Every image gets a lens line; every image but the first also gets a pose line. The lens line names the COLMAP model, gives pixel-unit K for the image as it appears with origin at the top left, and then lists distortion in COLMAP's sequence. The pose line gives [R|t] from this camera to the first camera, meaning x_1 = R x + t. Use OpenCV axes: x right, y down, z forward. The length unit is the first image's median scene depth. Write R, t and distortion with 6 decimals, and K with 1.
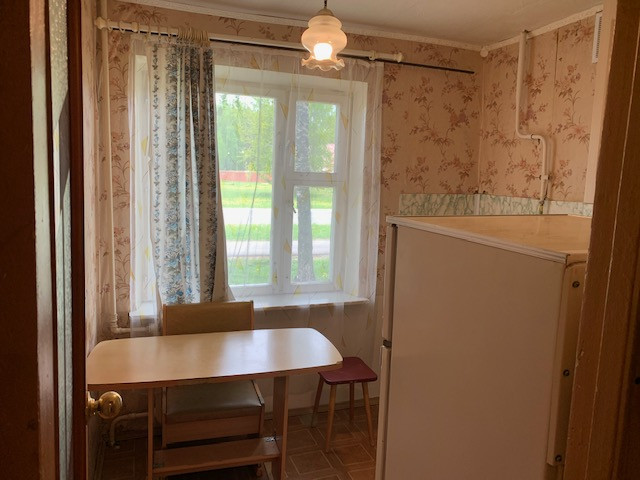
lens RADIAL K [[494.7, 0, 314.4], [0, 494.7, 236.6], [0, 0, 1]] dist [0.080329, -0.080452]
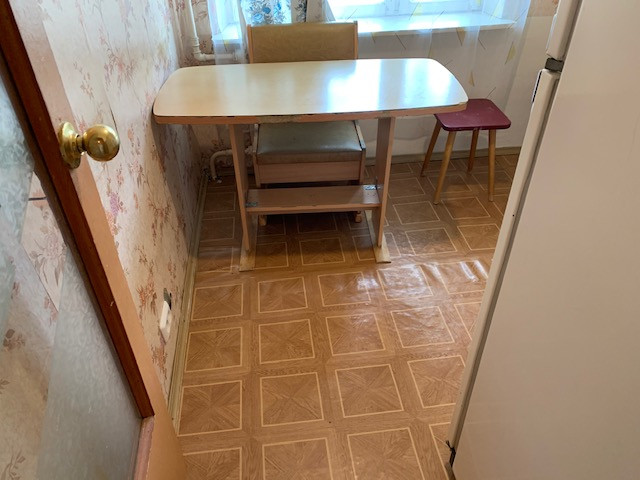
lens RADIAL K [[506.7, 0, 321.5], [0, 506.7, 249.9], [0, 0, 1]] dist [-0.006863, -0.000965]
pose [[0.972817, 0.093853, -0.211703, 0.024731], [0.025275, 0.865698, 0.499929, 0.043713], [0.230190, -0.491690, 0.839794, 0.149524]]
